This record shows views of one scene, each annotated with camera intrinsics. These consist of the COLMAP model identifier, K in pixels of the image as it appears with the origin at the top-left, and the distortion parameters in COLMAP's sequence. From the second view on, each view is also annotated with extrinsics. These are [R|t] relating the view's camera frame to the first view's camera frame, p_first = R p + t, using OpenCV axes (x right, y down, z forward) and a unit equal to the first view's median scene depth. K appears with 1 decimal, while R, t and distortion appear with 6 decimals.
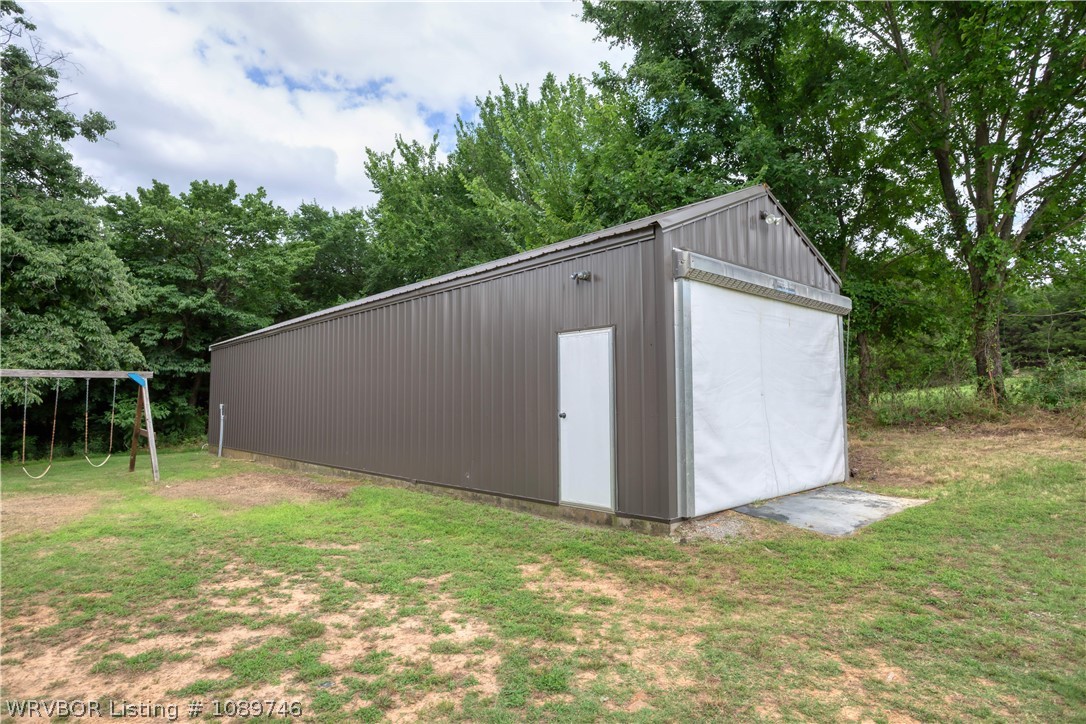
lens RADIAL K [[610.6, 0, 544.7], [0, 610.6, 352.1], [0, 0, 1]] dist [-0.002309, -0.001103]
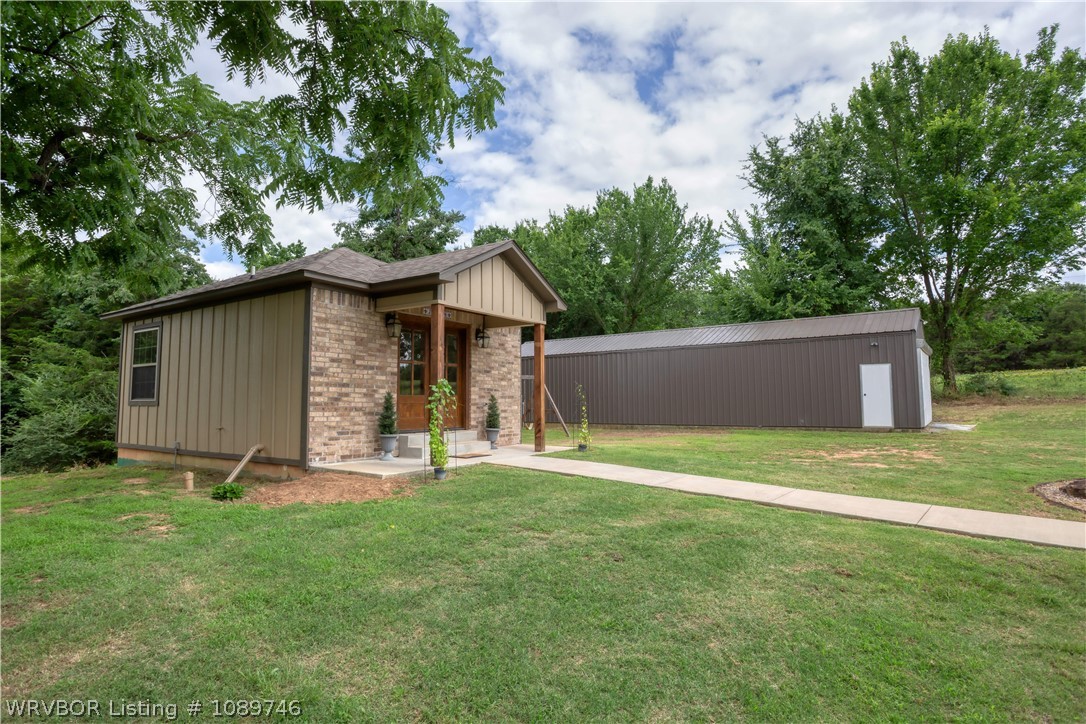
lens RADIAL K [[593.5, 0, 568.3], [0, 593.5, 375.6], [0, 0, 1]] dist [-0.051711, 0.052414]
pose [[0.974357, 0.007011, 0.224897, -1.868000], [-0.017120, 0.998927, 0.043034, -0.073296], [-0.224354, -0.045781, 0.973432, -1.264653]]
